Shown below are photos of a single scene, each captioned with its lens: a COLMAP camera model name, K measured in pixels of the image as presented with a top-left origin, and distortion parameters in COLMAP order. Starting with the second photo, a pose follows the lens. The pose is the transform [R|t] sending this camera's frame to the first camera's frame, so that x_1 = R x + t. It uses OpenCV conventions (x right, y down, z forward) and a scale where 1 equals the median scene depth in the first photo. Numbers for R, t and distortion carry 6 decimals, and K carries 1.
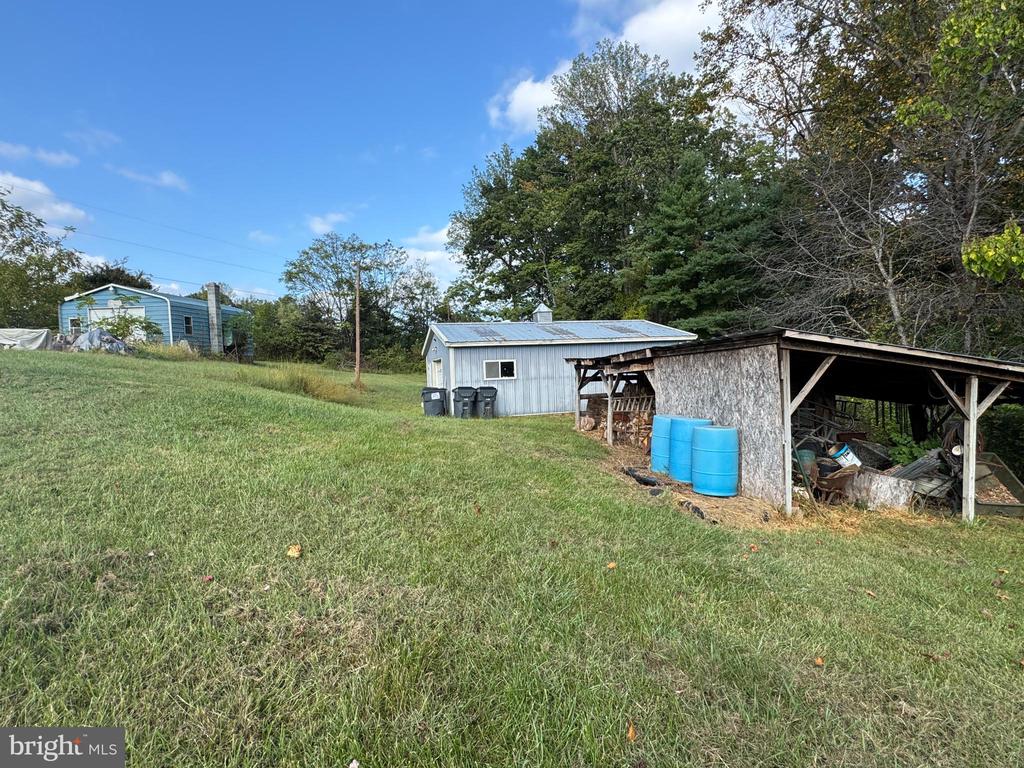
lens RADIAL K [[512.0, 0, 512.0], [0, 512.0, 384.0], [0, 0, 1]] dist [-0.000710, 0.000086]
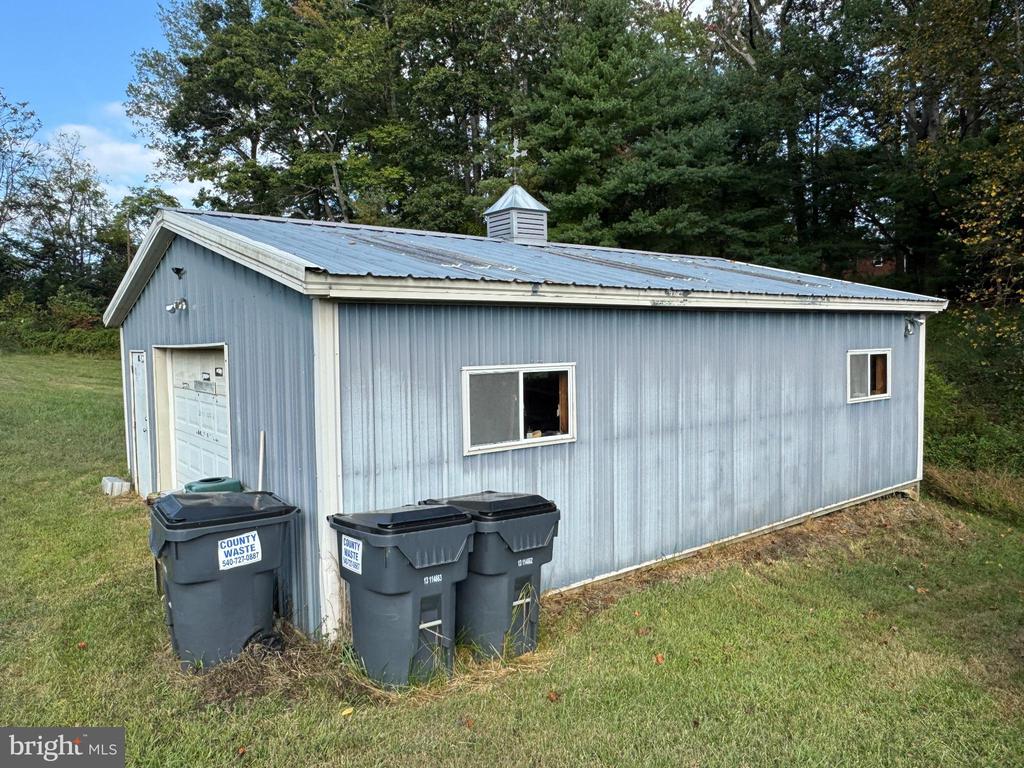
lens RADIAL K [[721.1, 0, 512.0], [0, 721.1, 384.0], [0, 0, 1]] dist [-0.002698, 0.004862]
pose [[0.928136, 0.005372, 0.372202, -0.061312], [-0.014086, 0.999687, 0.020697, -0.018154], [-0.371974, -0.024452, 0.927921, 0.281617]]
